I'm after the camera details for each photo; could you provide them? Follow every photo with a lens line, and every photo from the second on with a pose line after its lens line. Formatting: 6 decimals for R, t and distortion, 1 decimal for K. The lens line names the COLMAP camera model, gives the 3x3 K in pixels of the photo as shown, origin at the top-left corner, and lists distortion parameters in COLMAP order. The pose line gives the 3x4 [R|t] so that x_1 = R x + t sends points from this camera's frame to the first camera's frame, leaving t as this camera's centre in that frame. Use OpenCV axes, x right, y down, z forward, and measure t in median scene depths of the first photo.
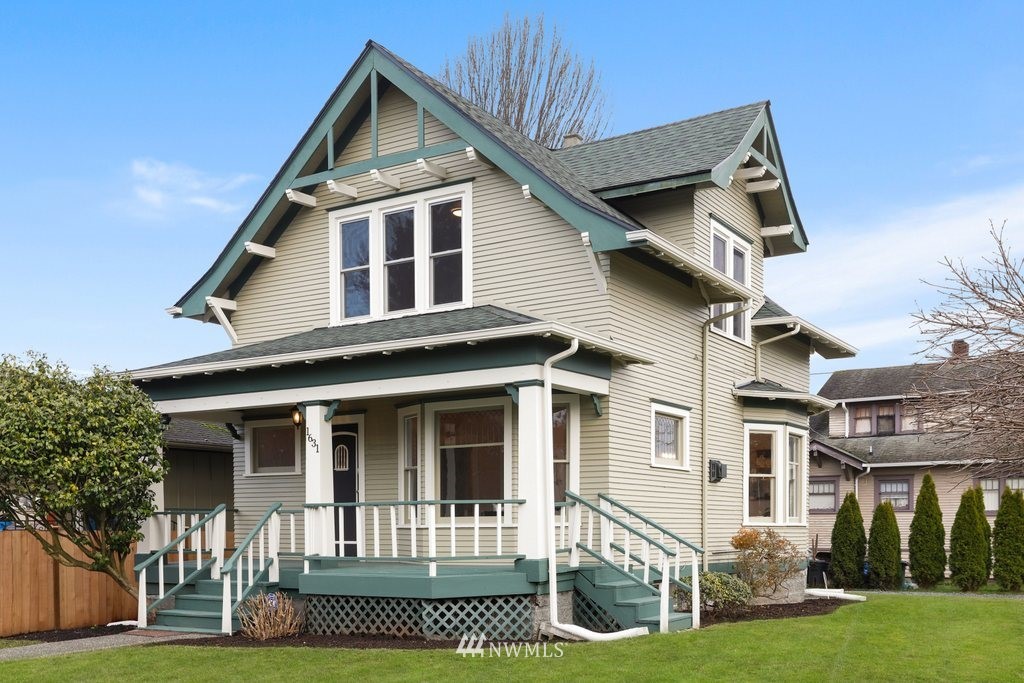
lens RADIAL K [[1010.8, 0, 511.6], [0, 1010.8, 392.8], [0, 0, 1]] dist [0.063569, 0.015253]
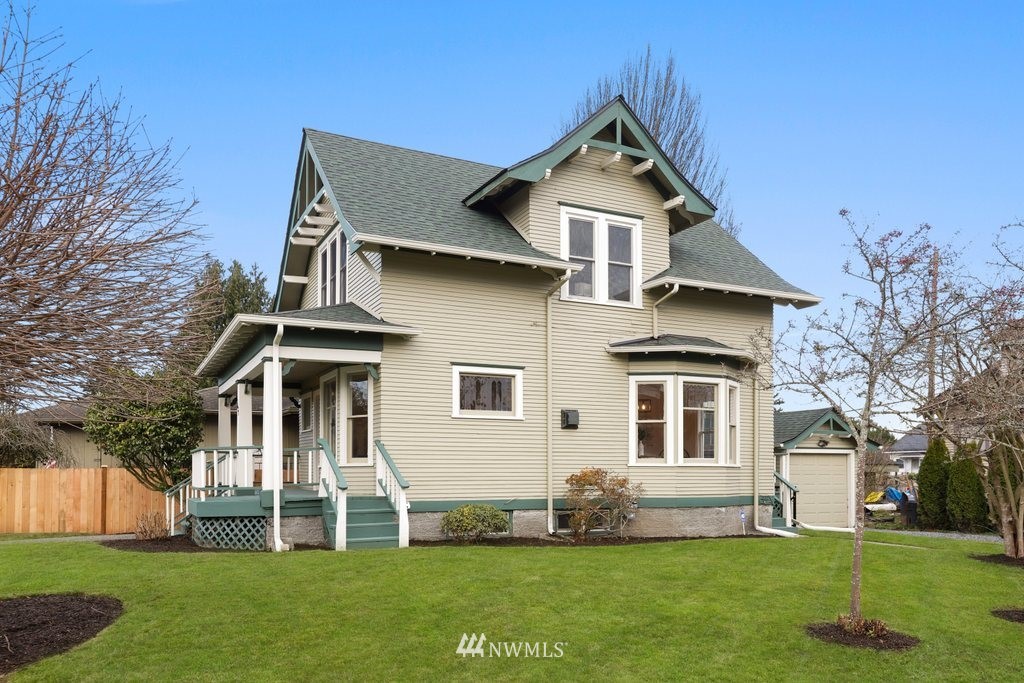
lens RADIAL K [[771.9, 0, 512.0], [0, 771.9, 341.5], [0, 0, 1]] dist [0.014084, 0.010239]
pose [[0.858761, -0.082163, -0.505746, 0.709378], [0.065502, 0.996565, -0.050677, 0.034061], [0.508173, 0.010392, 0.861192, 0.233996]]
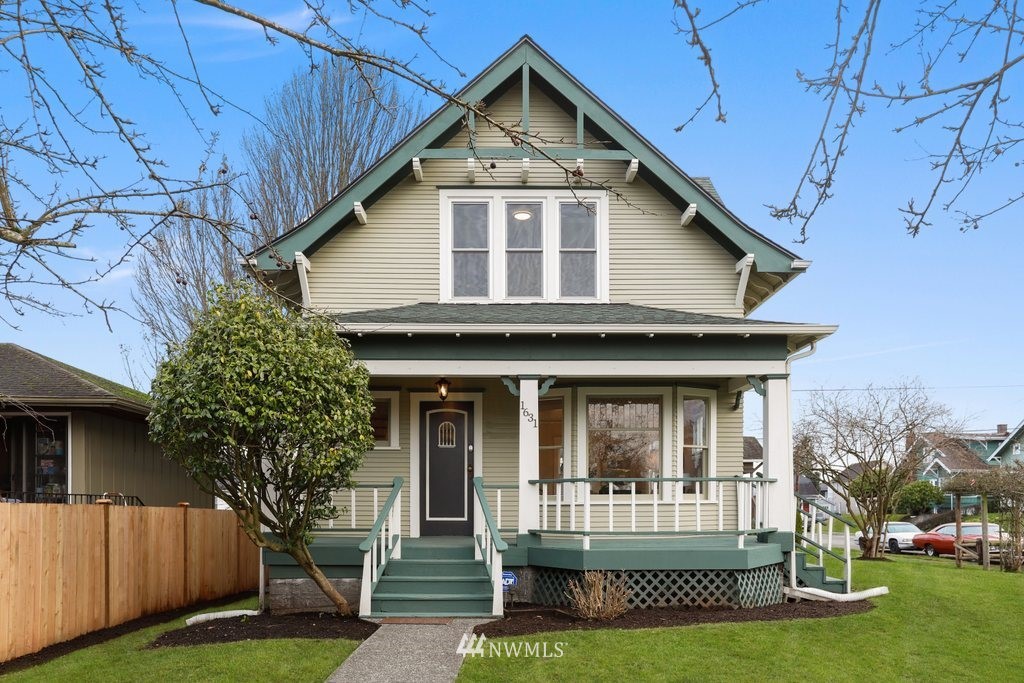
lens RADIAL K [[783.0, 0, 511.8], [0, 783.0, 394.2], [0, 0, 1]] dist [0.006498, 0.002276]
pose [[0.840884, 0.077967, 0.535571, -0.604397], [-0.070812, 0.996912, -0.033947, 0.052677], [-0.536563, -0.009379, 0.843808, 0.356711]]
